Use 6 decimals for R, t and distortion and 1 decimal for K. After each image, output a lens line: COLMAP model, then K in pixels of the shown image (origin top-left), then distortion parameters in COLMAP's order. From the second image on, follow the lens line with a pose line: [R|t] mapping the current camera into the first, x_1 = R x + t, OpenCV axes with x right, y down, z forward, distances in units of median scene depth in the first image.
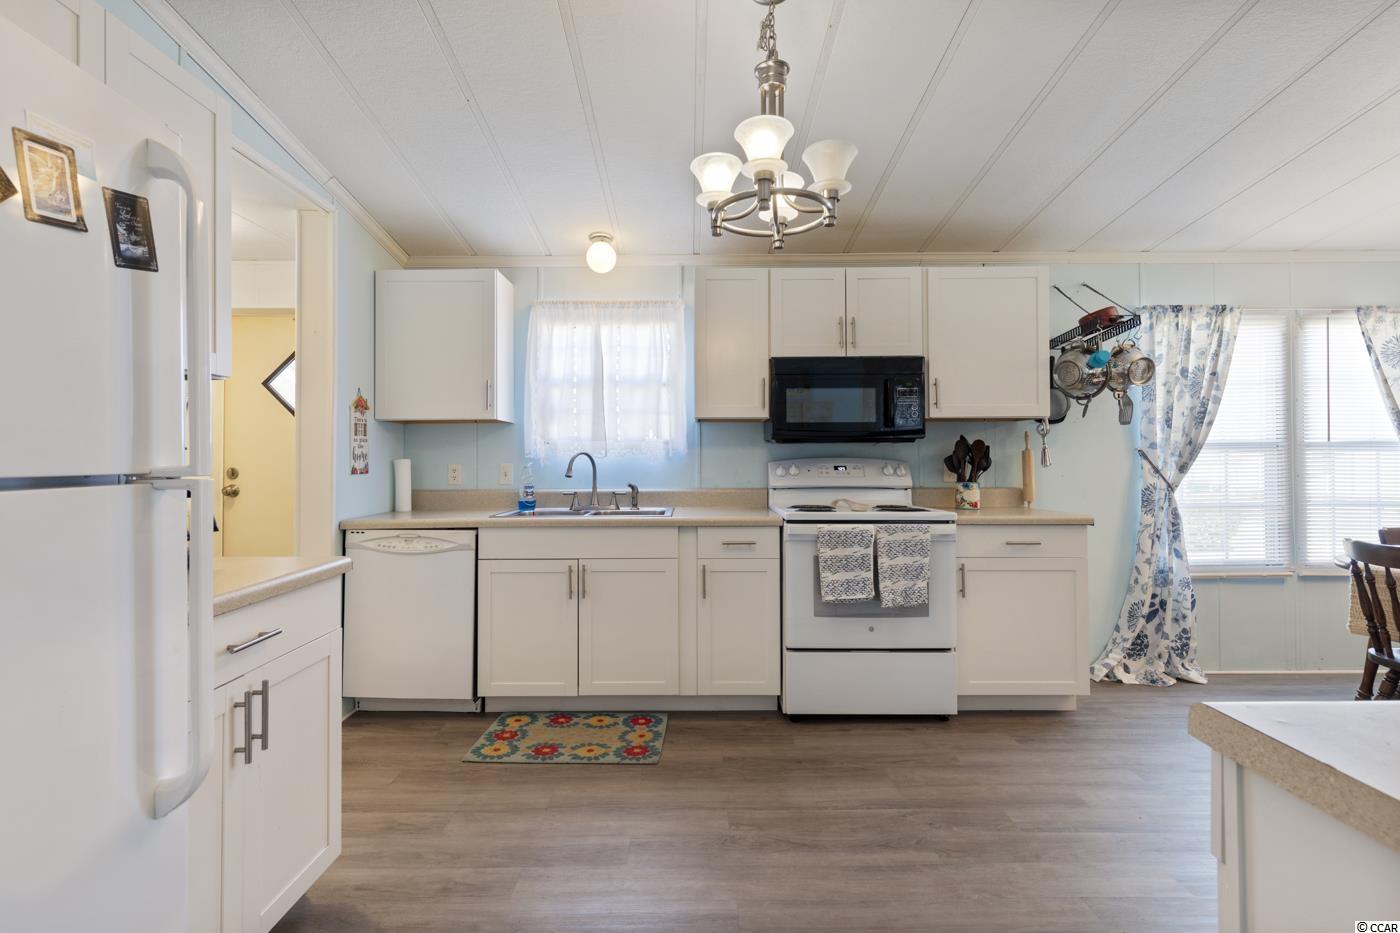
lens RADIAL K [[634.9, 0, 691.3], [0, 634.9, 459.7], [0, 0, 1]] dist [-0.000939, 0.000095]
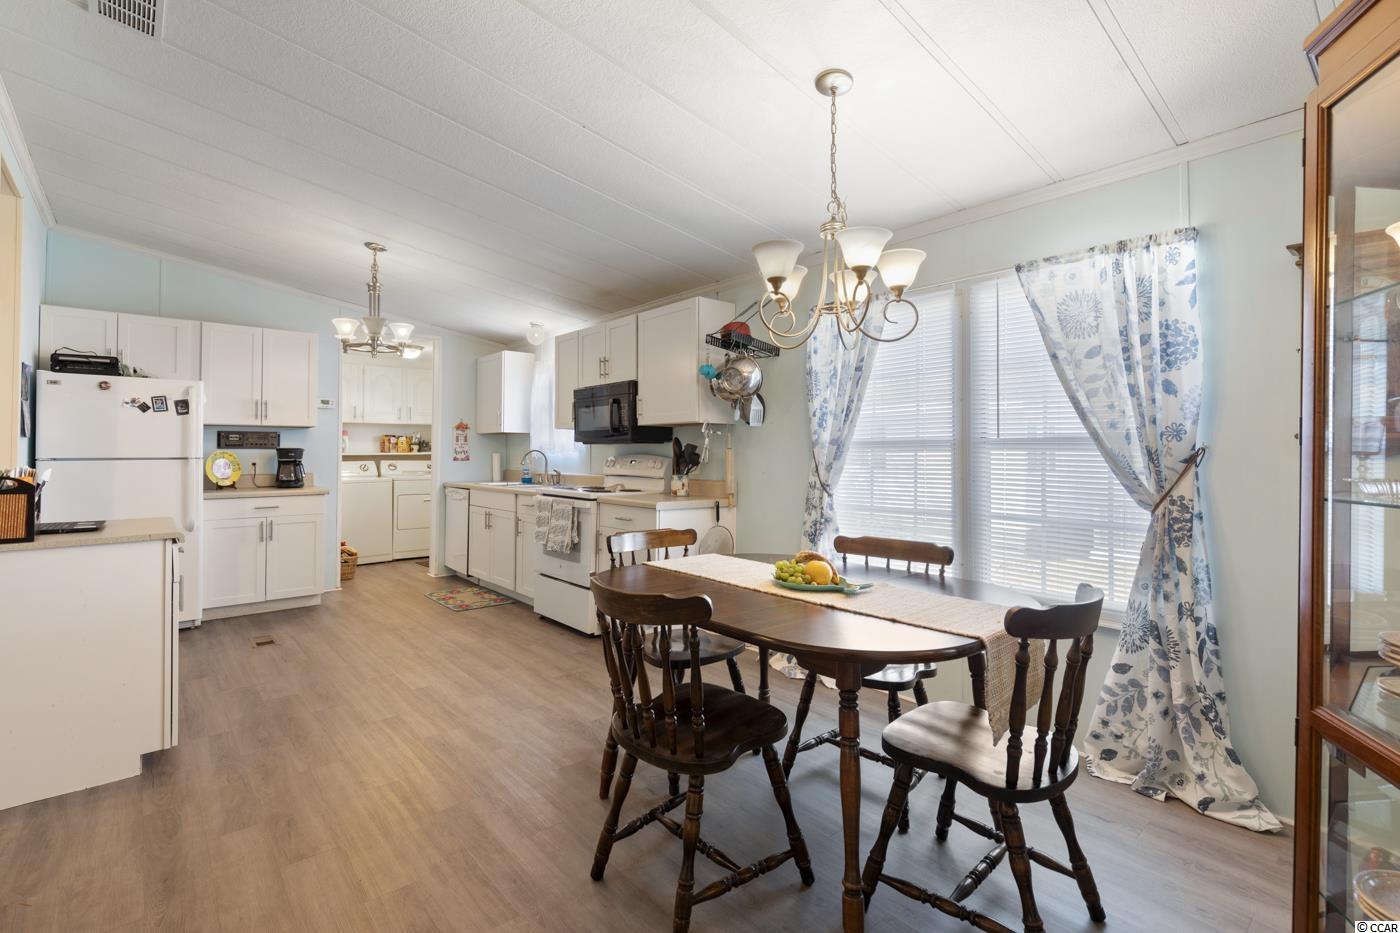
lens RADIAL K [[634.9, 0, 695.2], [0, 634.9, 443.2], [0, 0, 1]] dist [-0.000939, 0.000095]
pose [[0.664473, -0.007301, -0.747276, 1.625600], [-0.002848, 0.999920, -0.012302, -0.011724], [0.747307, 0.010302, 0.664400, 0.216029]]
